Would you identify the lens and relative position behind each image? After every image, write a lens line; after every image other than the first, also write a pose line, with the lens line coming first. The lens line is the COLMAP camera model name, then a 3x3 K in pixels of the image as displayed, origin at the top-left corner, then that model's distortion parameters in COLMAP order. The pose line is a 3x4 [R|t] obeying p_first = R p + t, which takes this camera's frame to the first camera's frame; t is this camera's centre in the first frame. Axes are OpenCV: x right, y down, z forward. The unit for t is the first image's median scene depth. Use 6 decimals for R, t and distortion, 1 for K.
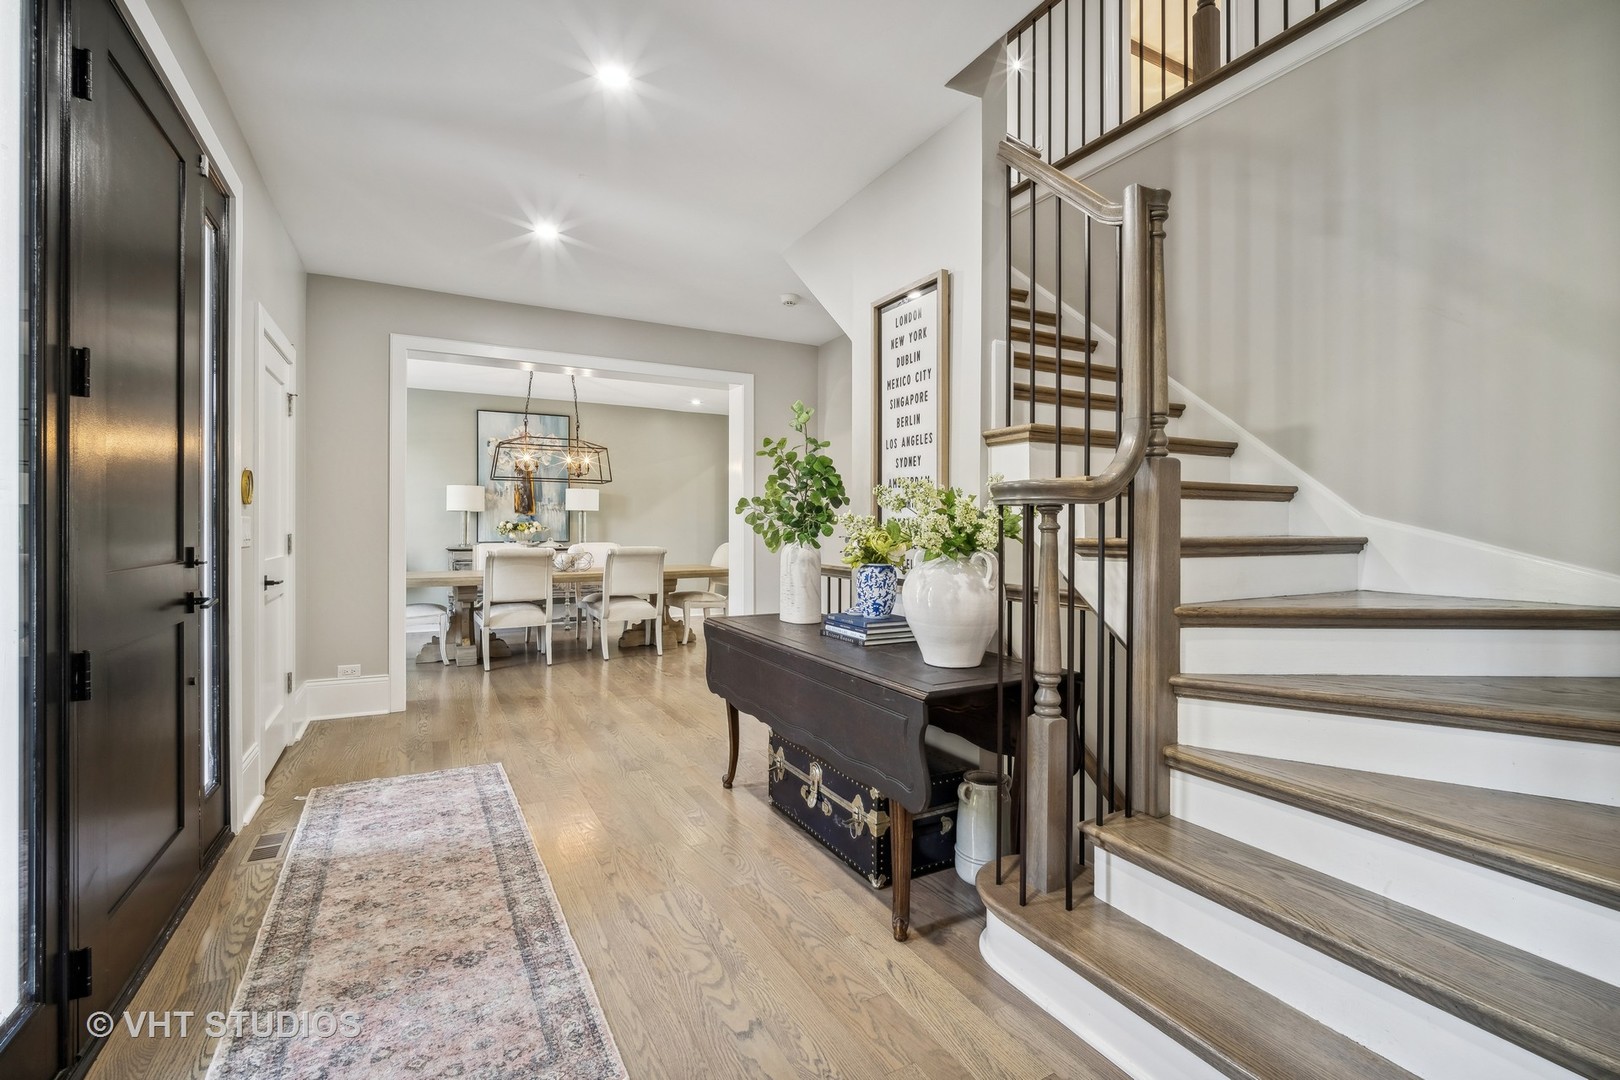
lens RADIAL K [[715.4, 0, 805.3], [0, 715.4, 531.8], [0, 0, 1]] dist [-0.011814, 0.004116]
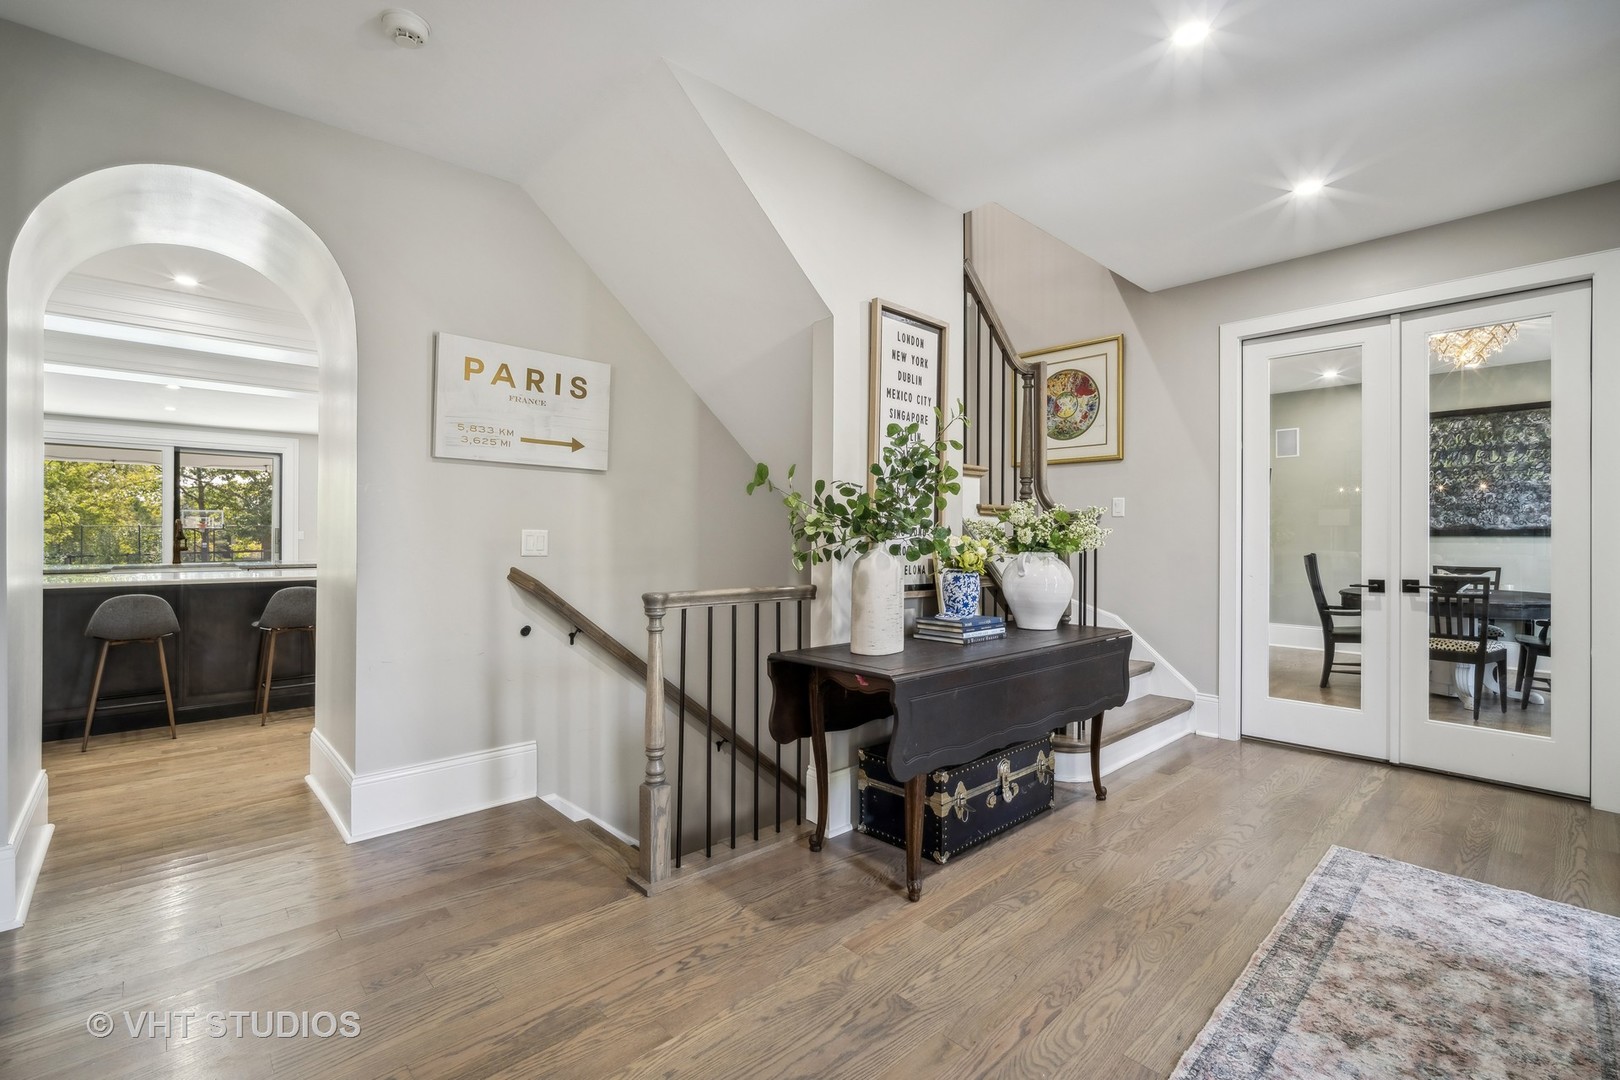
lens RADIAL K [[715.4, 0, 805.2], [0, 715.4, 533.7], [0, 0, 1]] dist [-0.011814, 0.004116]
pose [[-0.250984, -0.003624, 0.967985, -0.880878], [0.000403, 0.999993, 0.003848, -0.013215], [-0.967991, 0.001355, -0.250980, 1.465138]]
